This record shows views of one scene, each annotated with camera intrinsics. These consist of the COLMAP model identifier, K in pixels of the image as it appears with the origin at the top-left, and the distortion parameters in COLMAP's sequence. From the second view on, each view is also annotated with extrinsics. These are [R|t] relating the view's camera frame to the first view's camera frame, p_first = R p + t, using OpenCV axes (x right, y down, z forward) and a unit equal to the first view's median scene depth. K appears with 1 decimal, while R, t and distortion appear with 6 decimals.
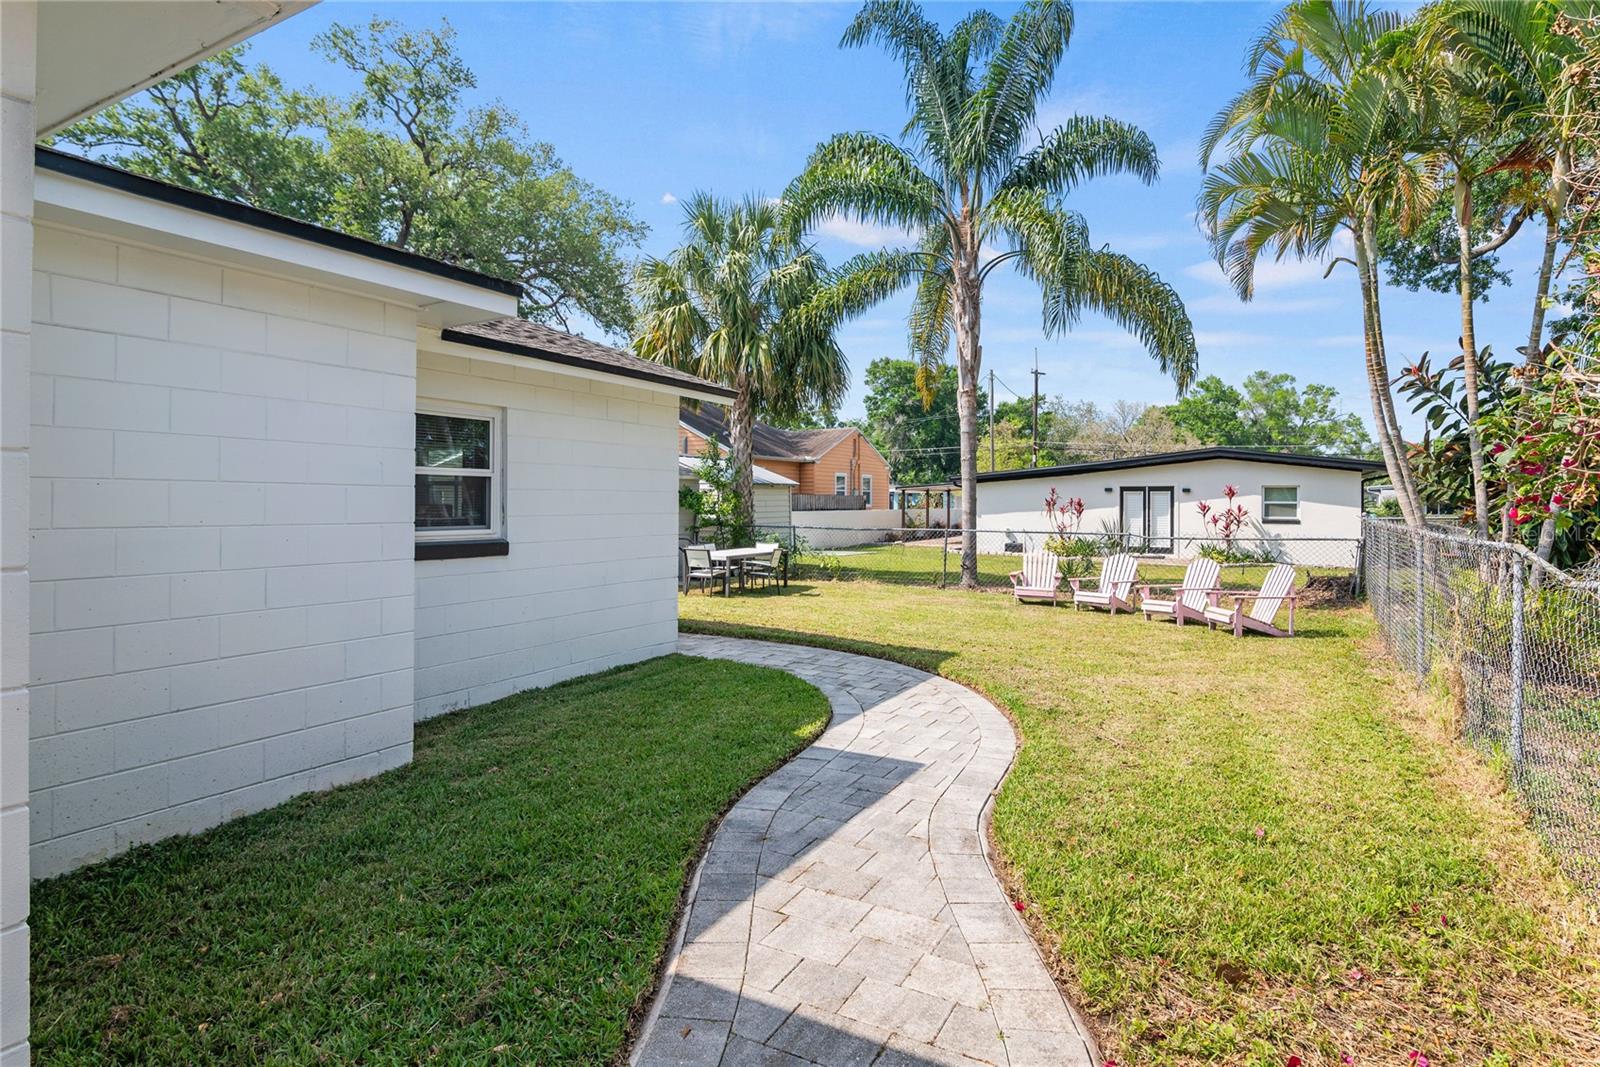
lens RADIAL K [[829.5, 0, 800.0], [0, 829.5, 501.6], [0, 0, 1]] dist [-0.002279, -0.000359]
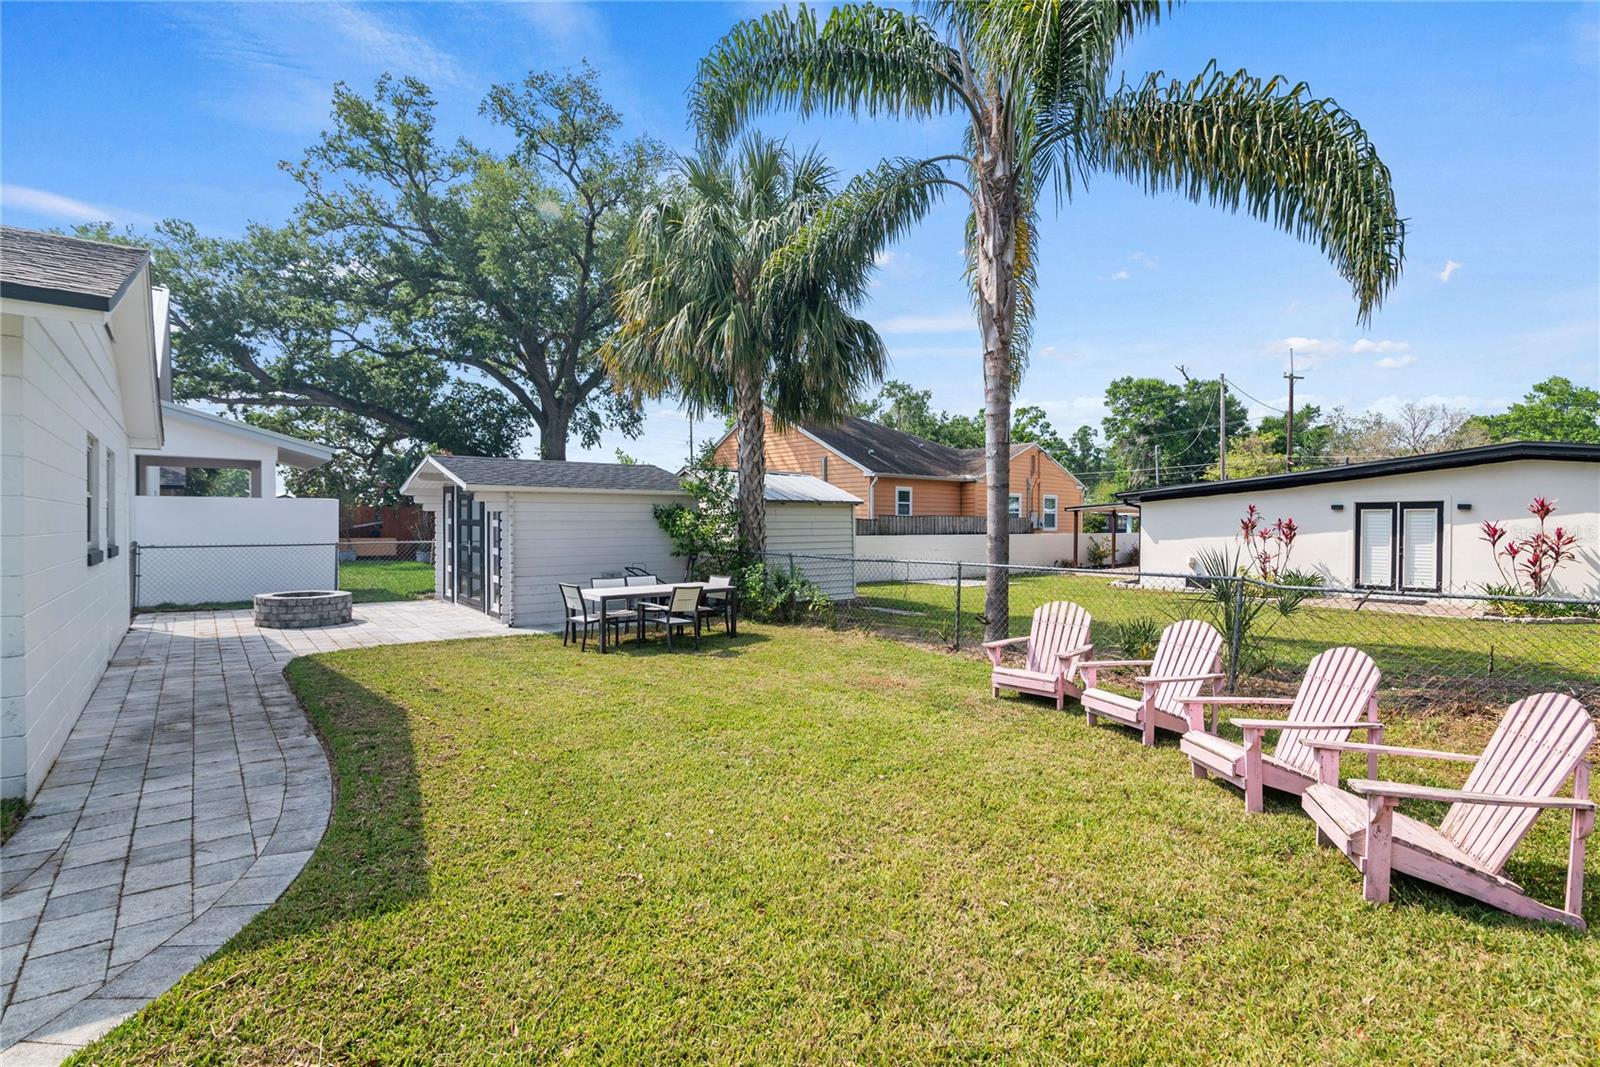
lens RADIAL K [[732.1, 0, 800.8], [0, 732.1, 539.9], [0, 0, 1]] dist [-0.017710, -0.000281]
pose [[0.937840, 0.006060, -0.347015, 0.149315], [0.000348, 0.999831, 0.018402, 0.002491], [0.347068, -0.017379, 0.937679, 0.233237]]
